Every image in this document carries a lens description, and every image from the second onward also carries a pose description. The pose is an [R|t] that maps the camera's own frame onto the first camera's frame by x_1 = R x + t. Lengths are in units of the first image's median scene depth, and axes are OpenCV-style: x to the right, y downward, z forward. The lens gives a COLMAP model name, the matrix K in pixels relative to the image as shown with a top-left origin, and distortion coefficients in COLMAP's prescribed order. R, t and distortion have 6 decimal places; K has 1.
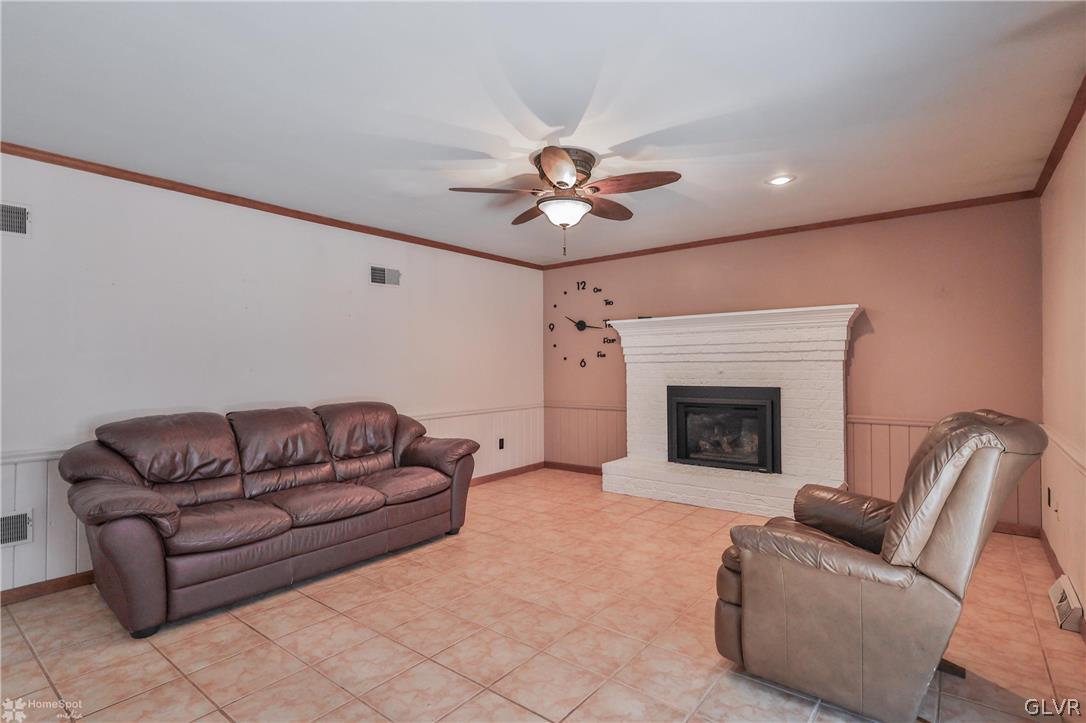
lens RADIAL K [[533.1, 0, 547.2], [0, 533.1, 360.9], [0, 0, 1]] dist [-0.000514, 0.001539]
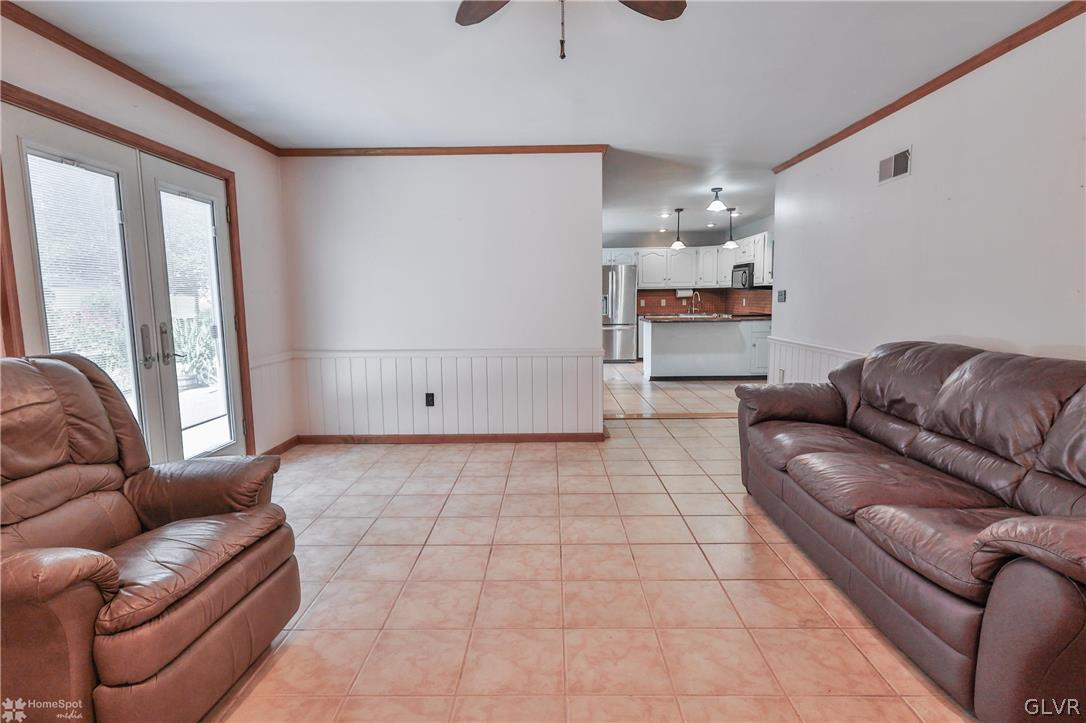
lens RADIAL K [[533.1, 0, 542.2], [0, 533.1, 355.0], [0, 0, 1]] dist [-0.000514, 0.001539]
pose [[-0.798316, 0.084691, -0.596254, 0.236368], [0.026294, 0.994020, 0.105984, 0.008049], [0.601664, 0.068931, -0.795769, 0.932998]]
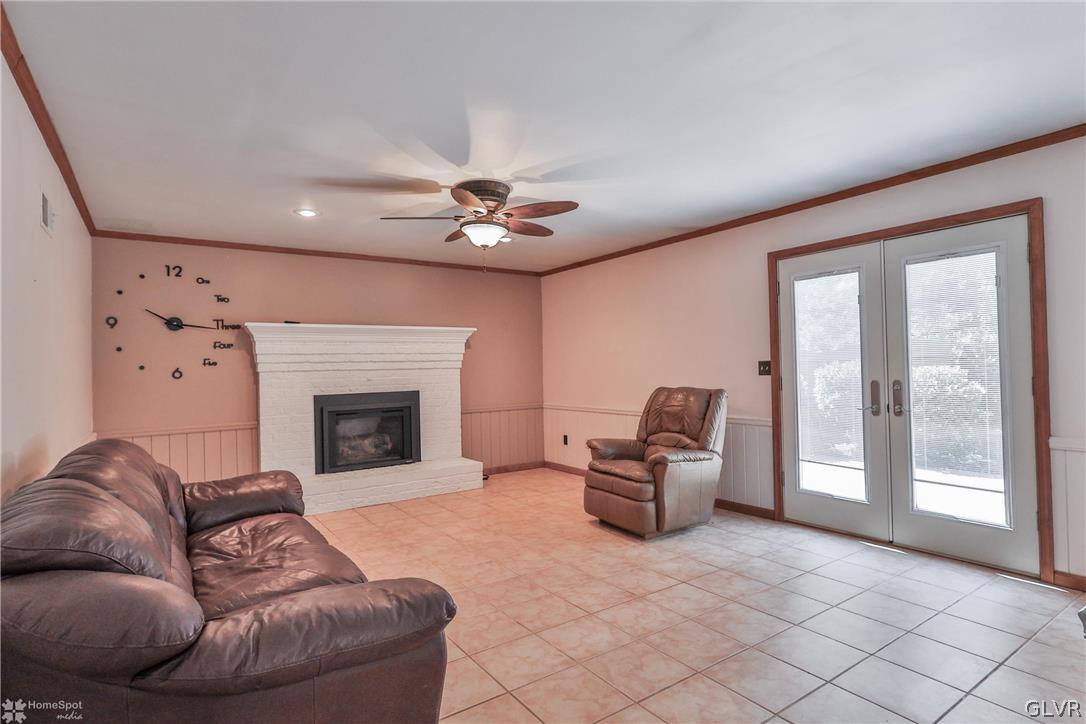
lens RADIAL K [[561.7, 0, 542.0], [0, 561.7, 362.6], [0, 0, 1]] dist [-0.001055, 0.000148]
pose [[0.301463, 0.010376, 0.953421, -0.720106], [0.010571, 0.999843, -0.014224, 0.007168], [-0.953419, 0.014367, 0.301306, 0.355674]]
